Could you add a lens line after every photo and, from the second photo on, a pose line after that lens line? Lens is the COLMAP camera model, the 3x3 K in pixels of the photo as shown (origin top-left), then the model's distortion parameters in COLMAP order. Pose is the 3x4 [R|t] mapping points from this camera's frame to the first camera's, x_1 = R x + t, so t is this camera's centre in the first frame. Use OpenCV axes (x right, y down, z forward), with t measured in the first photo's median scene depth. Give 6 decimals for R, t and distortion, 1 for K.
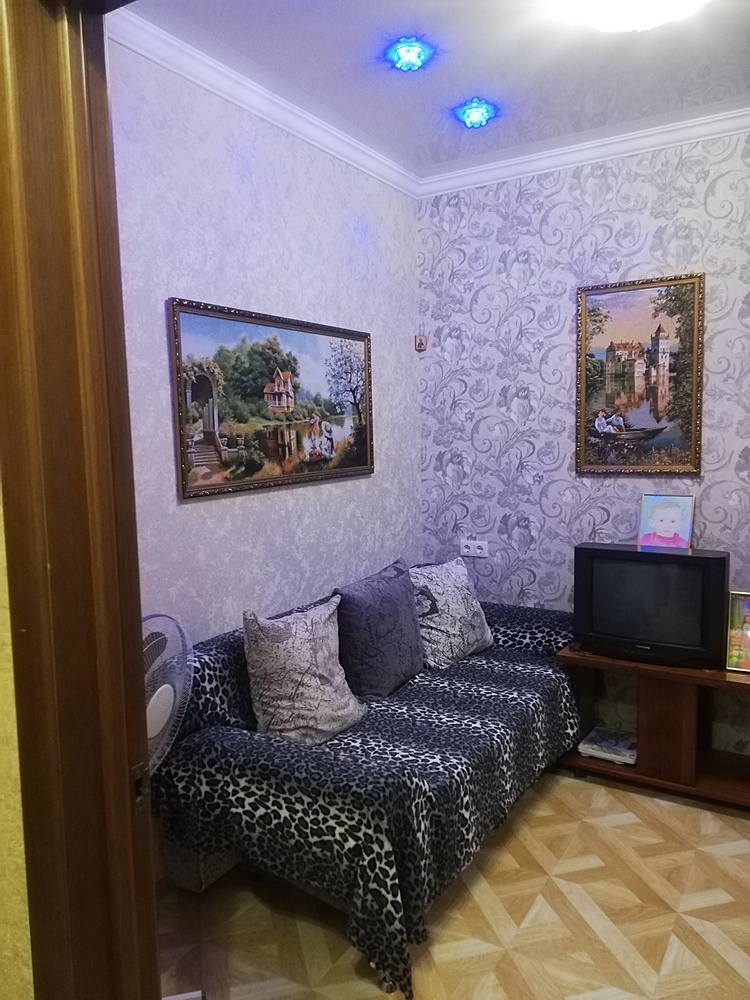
lens RADIAL K [[743.2, 0, 374.2], [0, 743.2, 507.1], [0, 0, 1]] dist [0.090714, -0.127730]
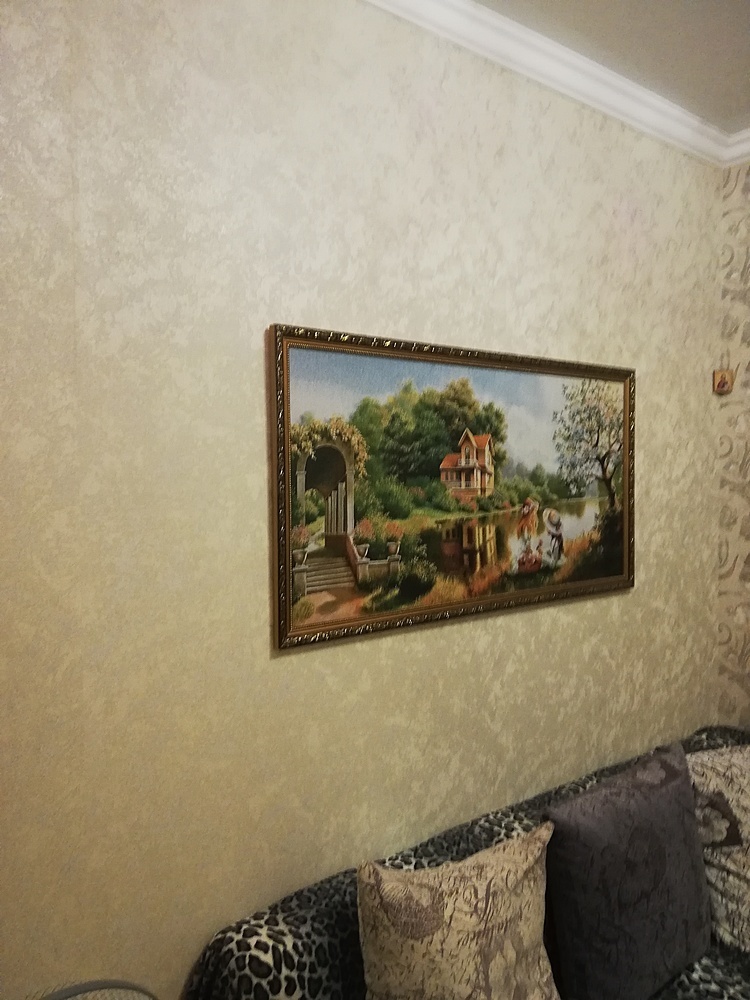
lens RADIAL K [[743.2, 0, 374.2], [0, 743.2, 507.1], [0, 0, 1]] dist [0.090714, -0.127730]
pose [[0.931464, 0.029149, -0.362664, 0.027734], [-0.050403, 0.997512, -0.049280, -0.083872], [0.360326, 0.064182, 0.930616, 0.380566]]
